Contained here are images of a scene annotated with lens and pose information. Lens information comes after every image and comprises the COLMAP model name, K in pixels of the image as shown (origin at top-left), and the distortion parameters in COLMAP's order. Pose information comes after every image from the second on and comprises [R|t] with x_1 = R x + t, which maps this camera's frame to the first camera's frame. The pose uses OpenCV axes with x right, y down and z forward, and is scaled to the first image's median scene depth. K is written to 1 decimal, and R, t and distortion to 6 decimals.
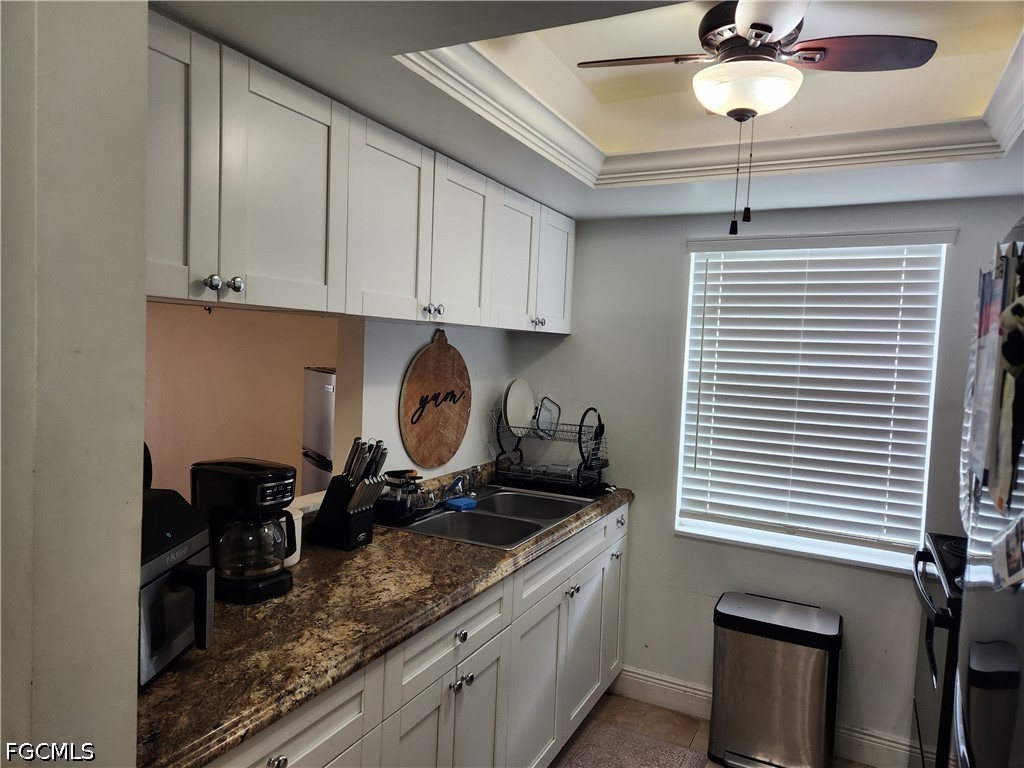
lens RADIAL K [[693.3, 0, 501.2], [0, 693.3, 384.3], [0, 0, 1]] dist [0.095131, -0.066502]
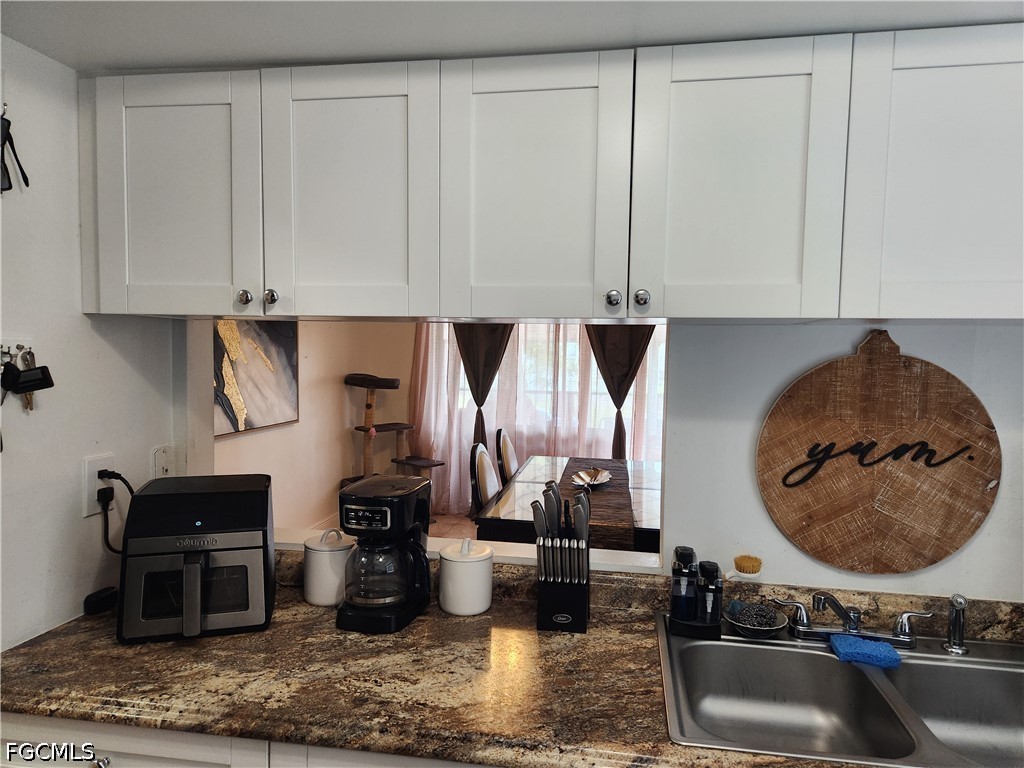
lens RADIAL K [[683.2, 0, 512.0], [0, 683.2, 384.0], [0, 0, 1]] dist [0.081672, -0.061924]
pose [[0.305193, 0.009257, -0.952246, 0.408661], [-0.055595, 0.998420, -0.008112, -0.016098], [0.950666, 0.055416, 0.305225, 0.619068]]
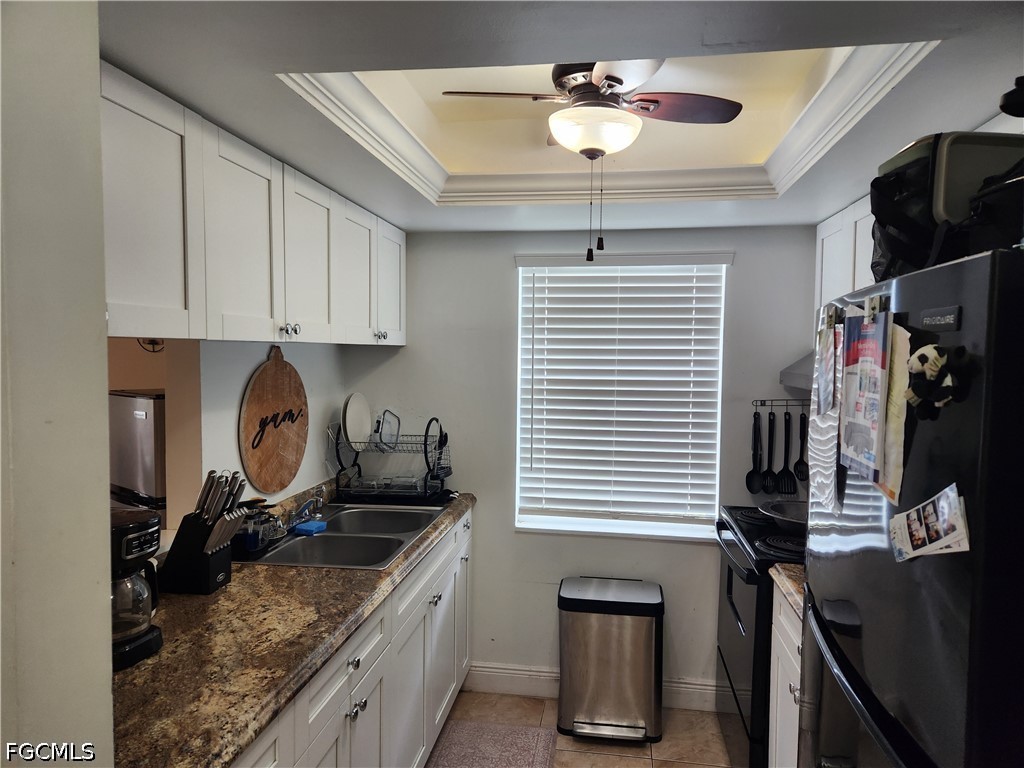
lens RADIAL K [[699.1, 0, 509.5], [0, 699.1, 394.7], [0, 0, 1]] dist [0.097715, -0.066613]
pose [[0.946497, -0.052235, 0.318456, -0.108689], [0.046956, 0.998603, 0.024237, -0.023930], [-0.319277, -0.007987, 0.947628, -0.011240]]
